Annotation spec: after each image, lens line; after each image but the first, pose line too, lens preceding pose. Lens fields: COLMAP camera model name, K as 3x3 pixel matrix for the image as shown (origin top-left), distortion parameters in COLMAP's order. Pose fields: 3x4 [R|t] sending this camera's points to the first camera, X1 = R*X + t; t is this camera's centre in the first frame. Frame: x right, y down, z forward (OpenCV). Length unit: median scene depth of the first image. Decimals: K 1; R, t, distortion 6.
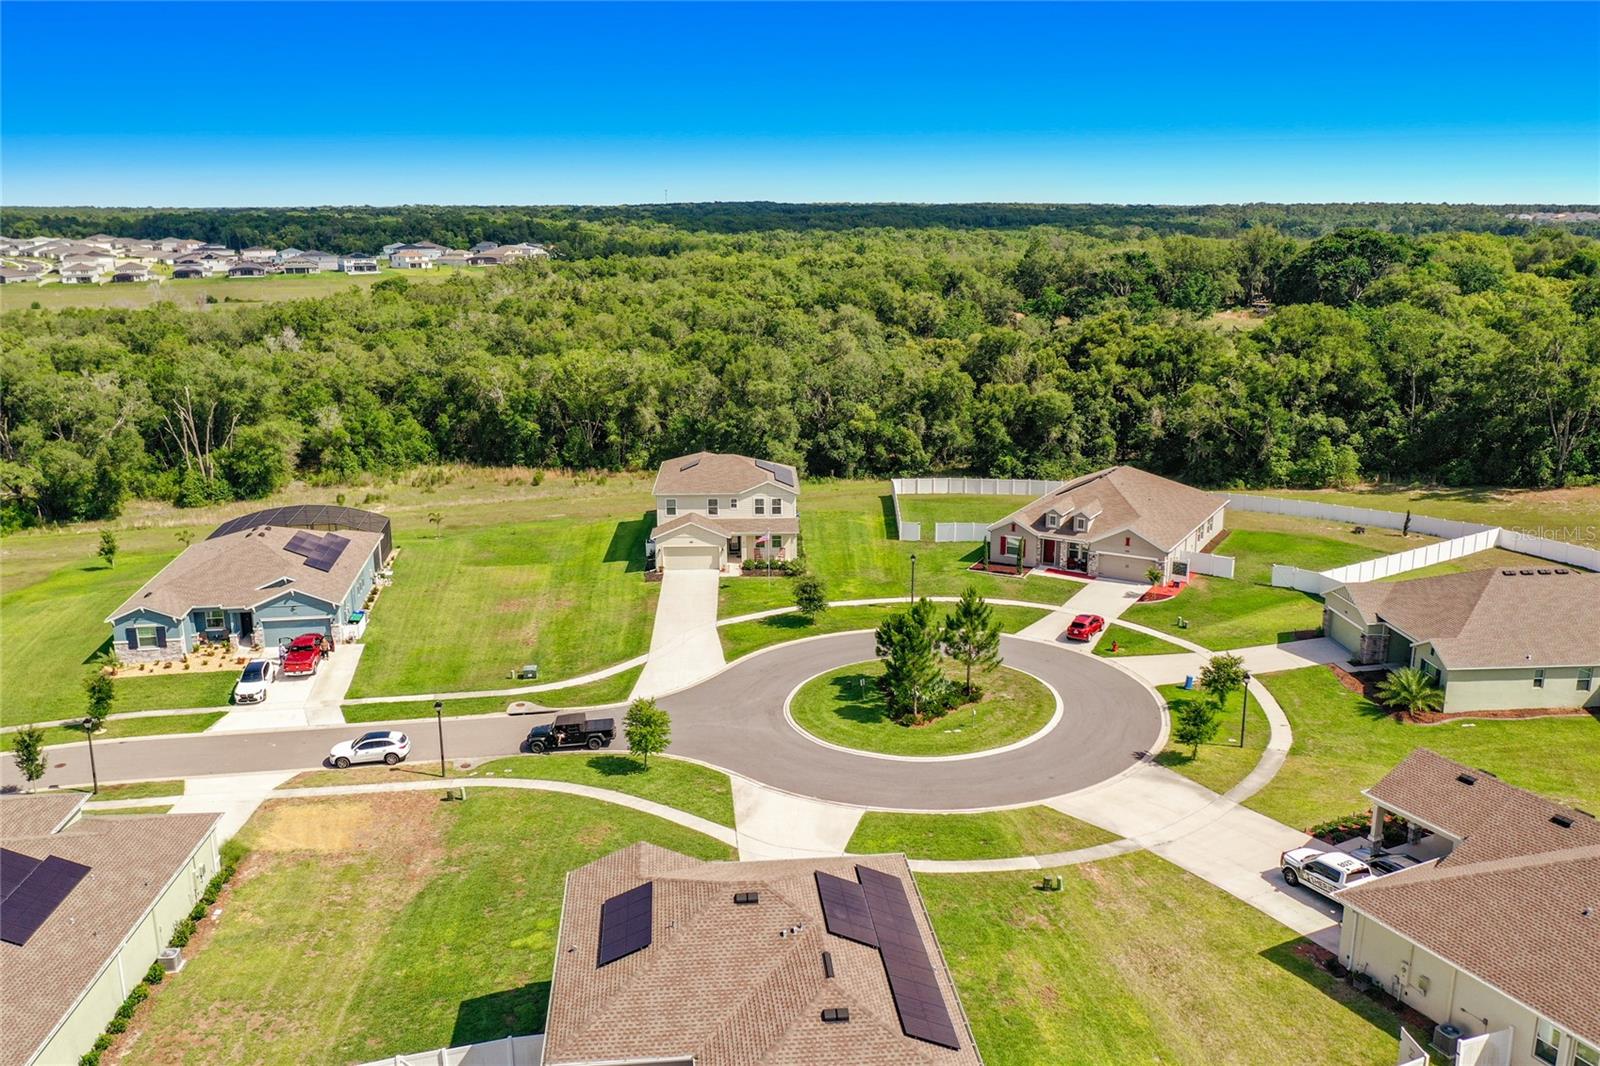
lens RADIAL K [[1205.7, 0, 769.2], [0, 1205.7, 531.6], [0, 0, 1]] dist [0.010065, 0.002318]
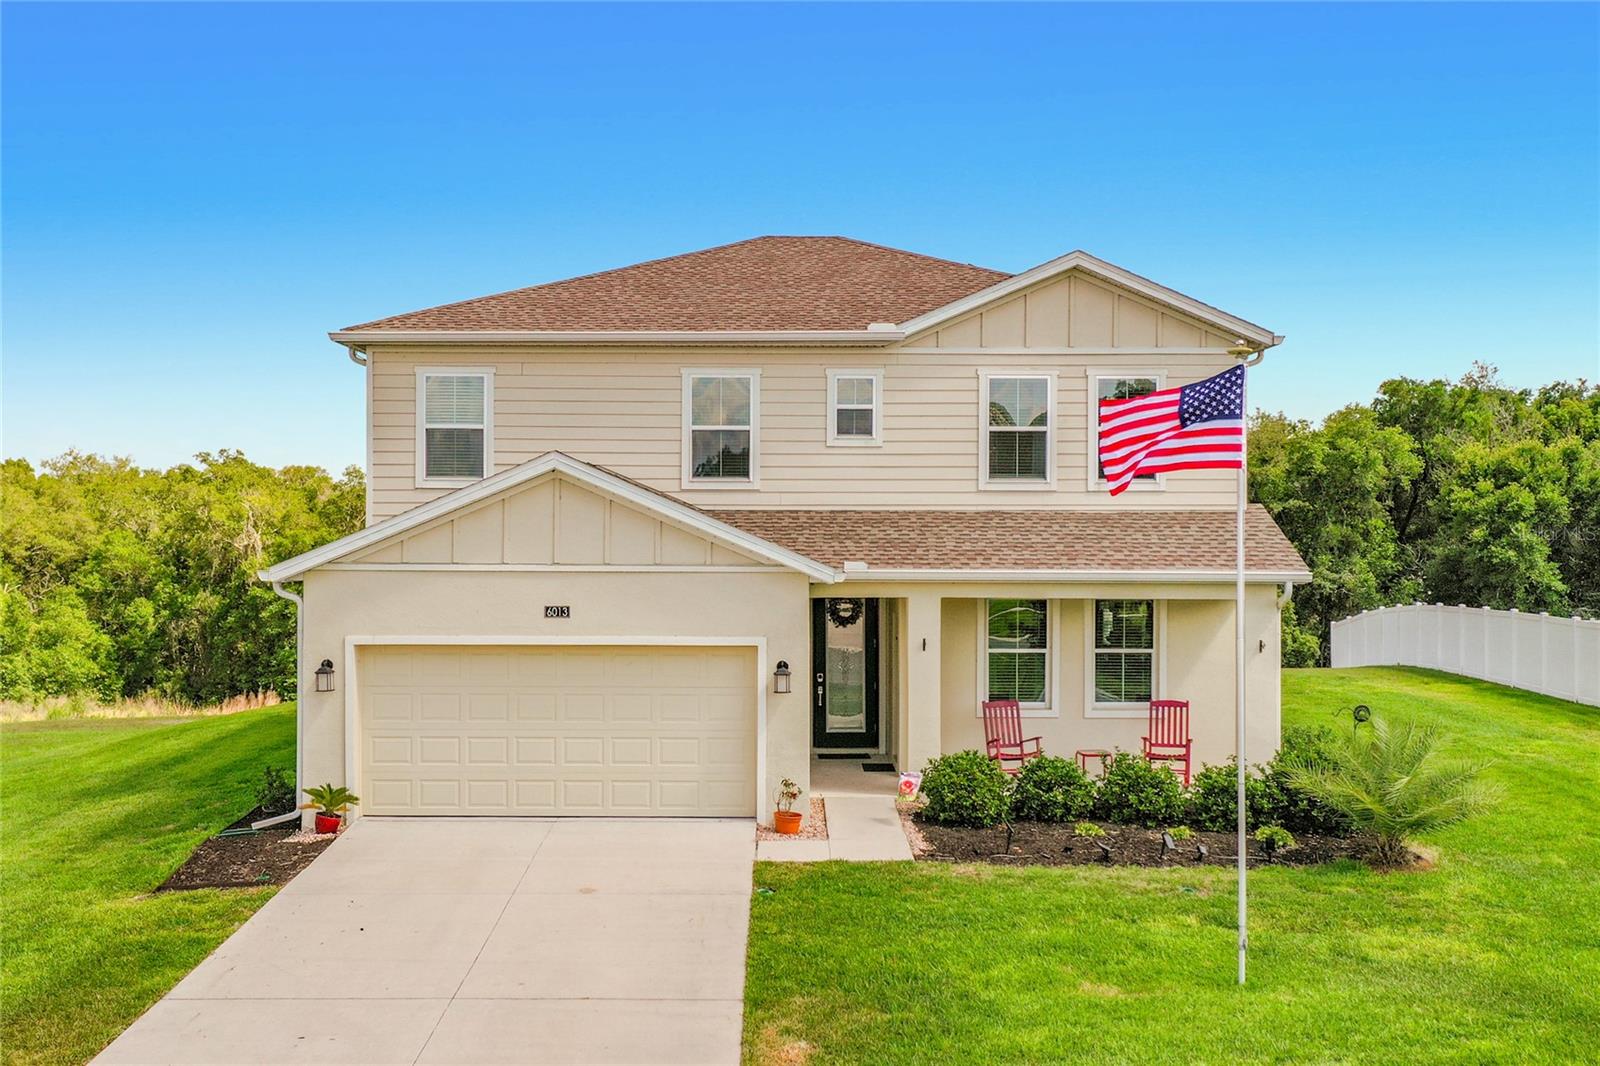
lens RADIAL K [[1282.0, 0, 798.5], [0, 1282.0, 659.8], [0, 0, 1]] dist [0.008666, 0.002561]
pose [[0.999862, 0.016584, 0.000346, -0.036142], [-0.016091, 0.974777, -0.222601, 0.045717], [-0.004029, 0.222565, 0.974910, 0.841468]]
